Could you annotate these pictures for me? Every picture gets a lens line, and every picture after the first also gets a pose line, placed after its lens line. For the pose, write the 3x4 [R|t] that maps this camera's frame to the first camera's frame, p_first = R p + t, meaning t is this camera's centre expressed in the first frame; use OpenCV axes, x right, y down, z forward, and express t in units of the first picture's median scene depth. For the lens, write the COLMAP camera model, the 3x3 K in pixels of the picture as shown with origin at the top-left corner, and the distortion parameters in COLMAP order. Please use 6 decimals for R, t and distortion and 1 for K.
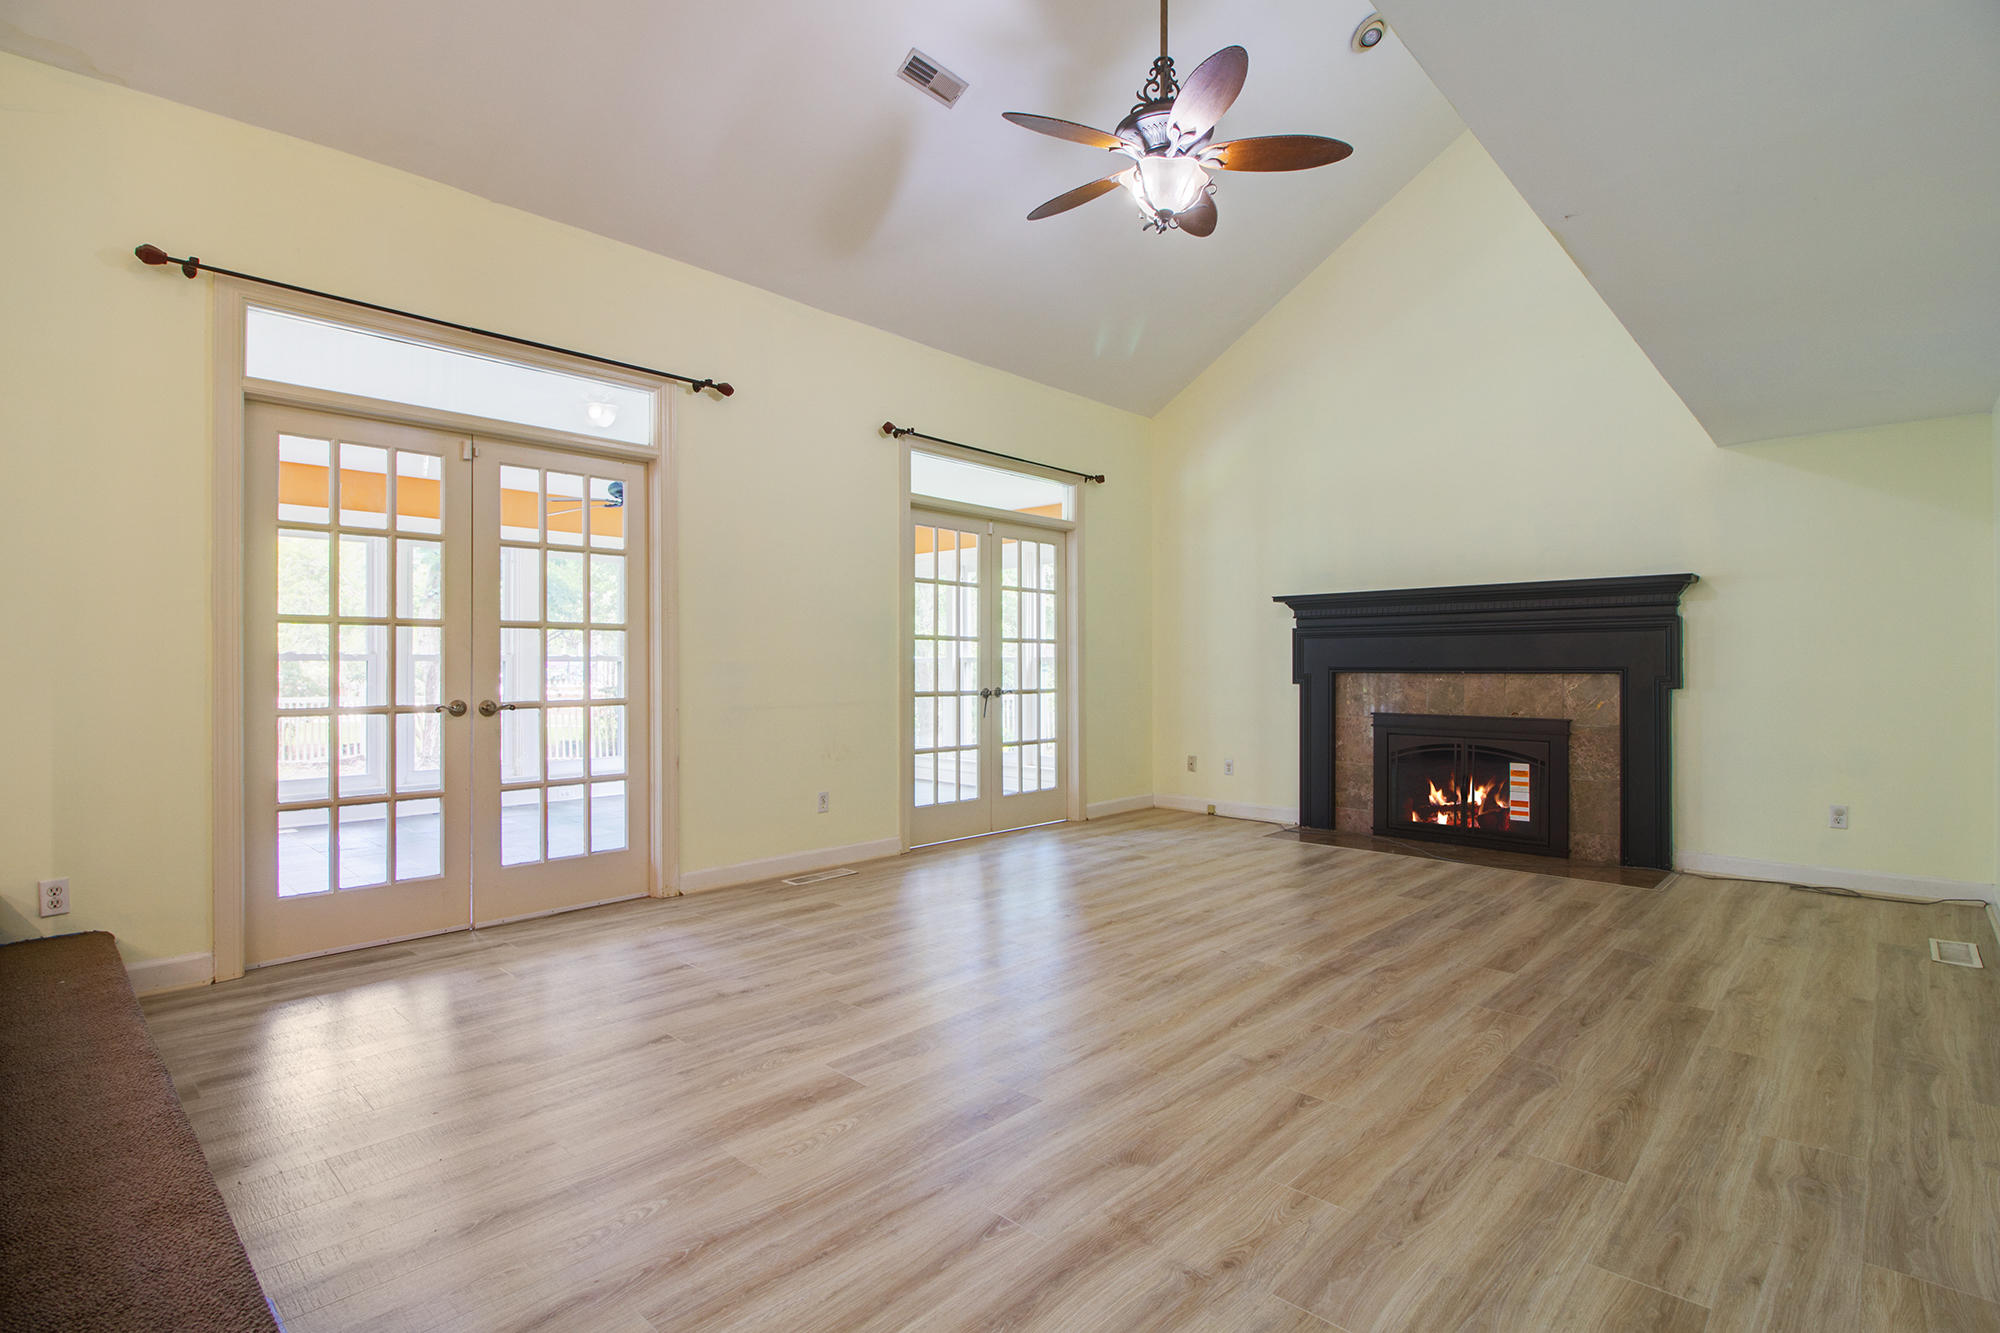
lens RADIAL K [[950.1, 0, 1013.6], [0, 950.1, 664.0], [0, 0, 1]] dist [-0.001298, -0.006581]
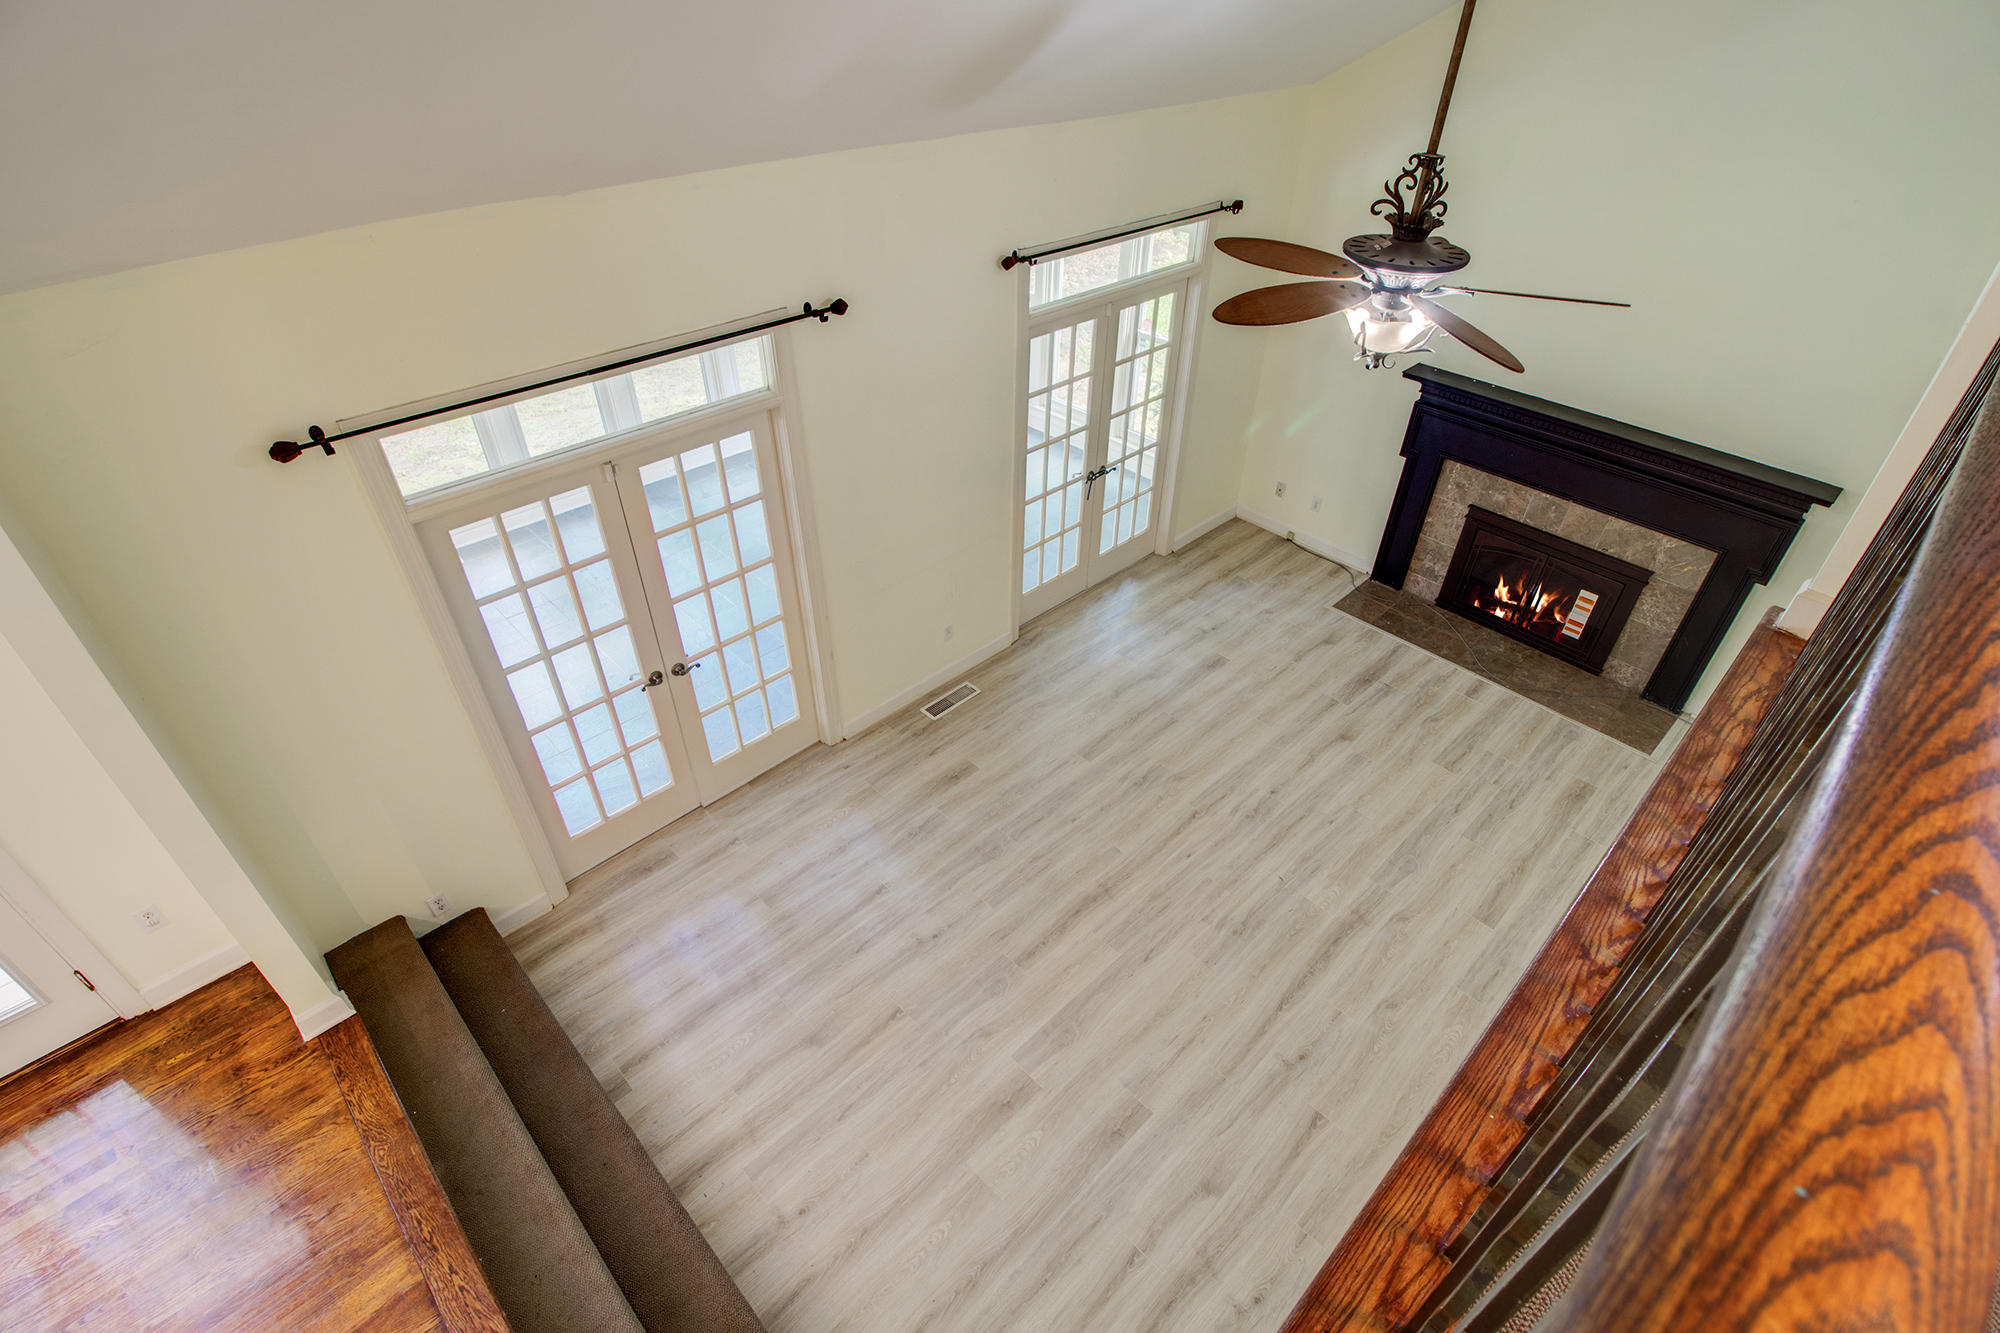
lens RADIAL K [[950.1, 0, 1017.1], [0, 950.1, 658.2], [0, 0, 1]] dist [-0.001298, -0.006581]
pose [[0.998793, 0.044895, -0.019931, -0.086418], [-0.022838, 0.783655, 0.620776, -0.484669], [0.043489, -0.619572, 0.783734, 0.088140]]
